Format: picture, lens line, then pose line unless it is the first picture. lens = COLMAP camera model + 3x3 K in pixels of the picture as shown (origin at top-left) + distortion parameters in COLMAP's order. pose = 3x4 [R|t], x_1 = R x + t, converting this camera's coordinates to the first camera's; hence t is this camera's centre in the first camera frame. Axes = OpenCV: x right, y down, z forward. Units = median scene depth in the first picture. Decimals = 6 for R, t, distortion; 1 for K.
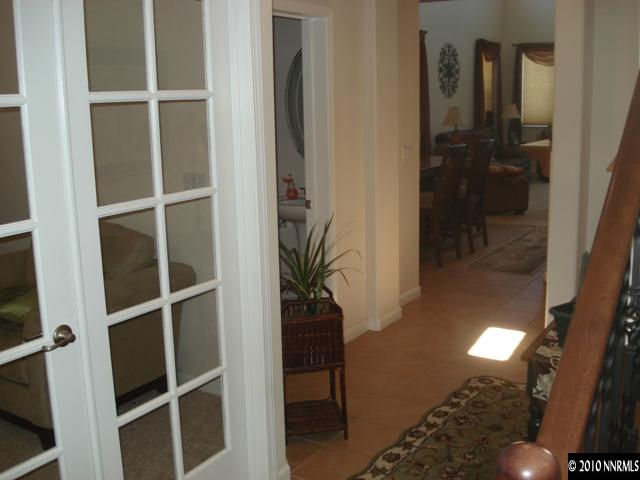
lens RADIAL K [[707.0, 0, 319.3], [0, 707.0, 239.5], [0, 0, 1]] dist [-0.088488, 0.000000]
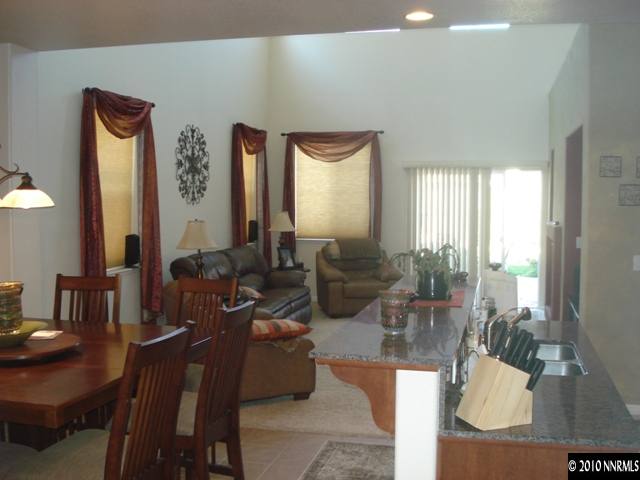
lens RADIAL K [[707.0, 0, 319.7], [0, 707.0, 239.7], [0, 0, 1]] dist [-0.088488, 0.000000]
pose [[0.948812, 0.003403, 0.315823, 0.081449], [0.038674, 0.991166, -0.126864, -0.072304], [-0.313465, 0.132585, 0.940298, 0.307347]]
